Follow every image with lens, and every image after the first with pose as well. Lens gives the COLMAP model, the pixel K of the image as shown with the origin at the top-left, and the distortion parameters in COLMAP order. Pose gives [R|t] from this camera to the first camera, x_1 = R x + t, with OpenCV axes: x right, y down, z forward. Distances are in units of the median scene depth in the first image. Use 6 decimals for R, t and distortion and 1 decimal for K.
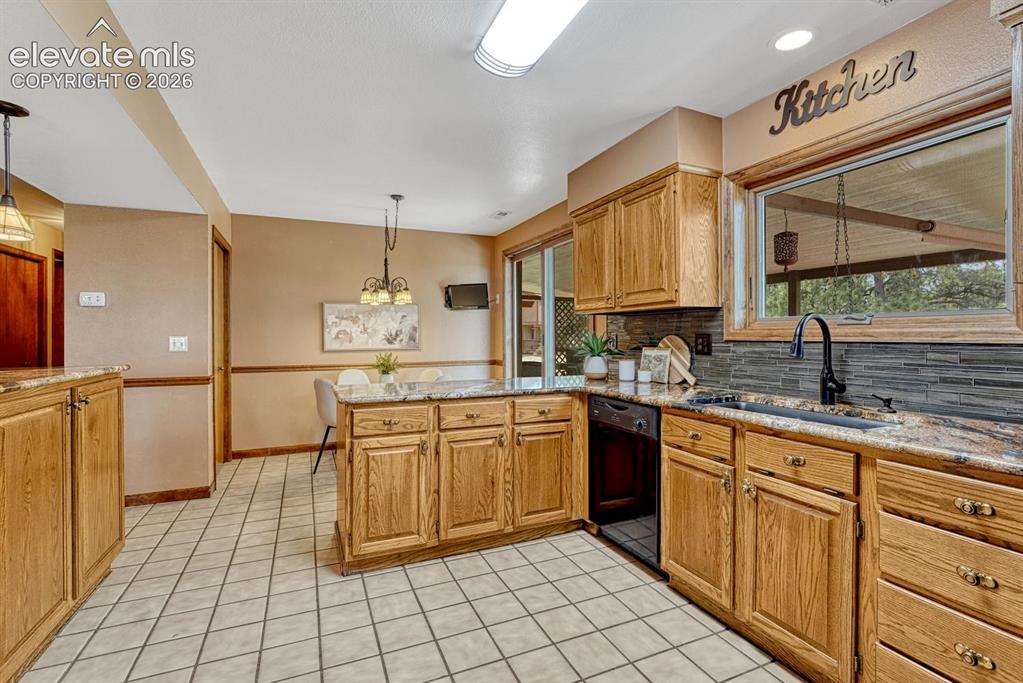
lens RADIAL K [[475.8, 0, 513.4], [0, 475.8, 335.3], [0, 0, 1]] dist [-0.000177, -0.000205]
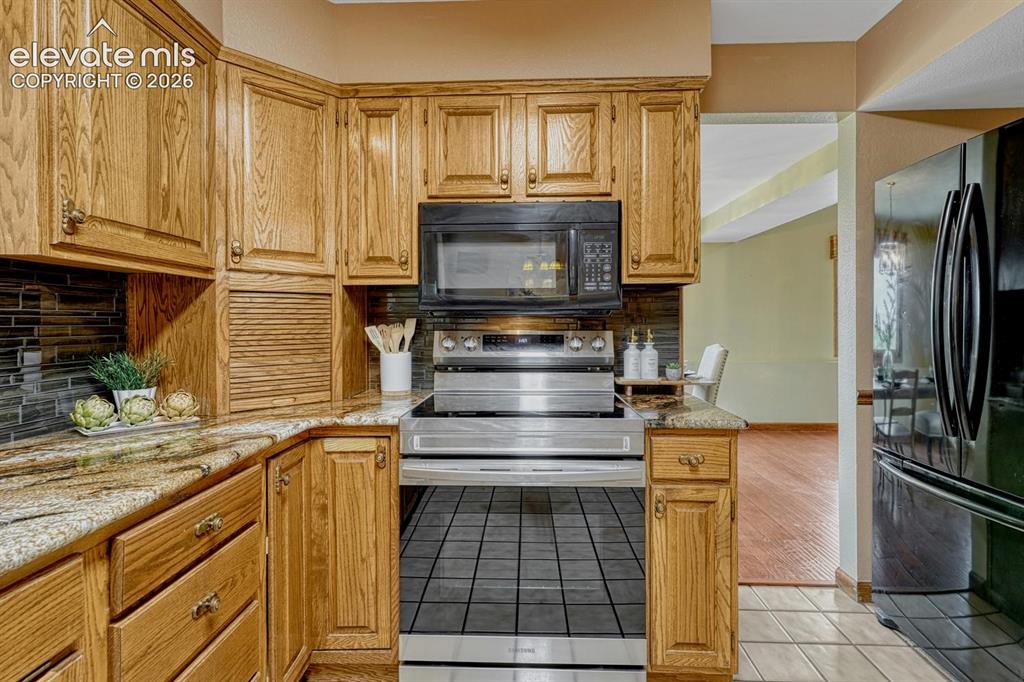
lens RADIAL K [[500.2, 0, 512.4], [0, 500.2, 325.5], [0, 0, 1]] dist [0.003179, 0.000239]
pose [[-0.899564, 0.003480, 0.436775, 0.031984], [0.006000, 0.999972, 0.004391, 0.000246], [-0.436748, 0.006570, -0.899560, 0.780603]]
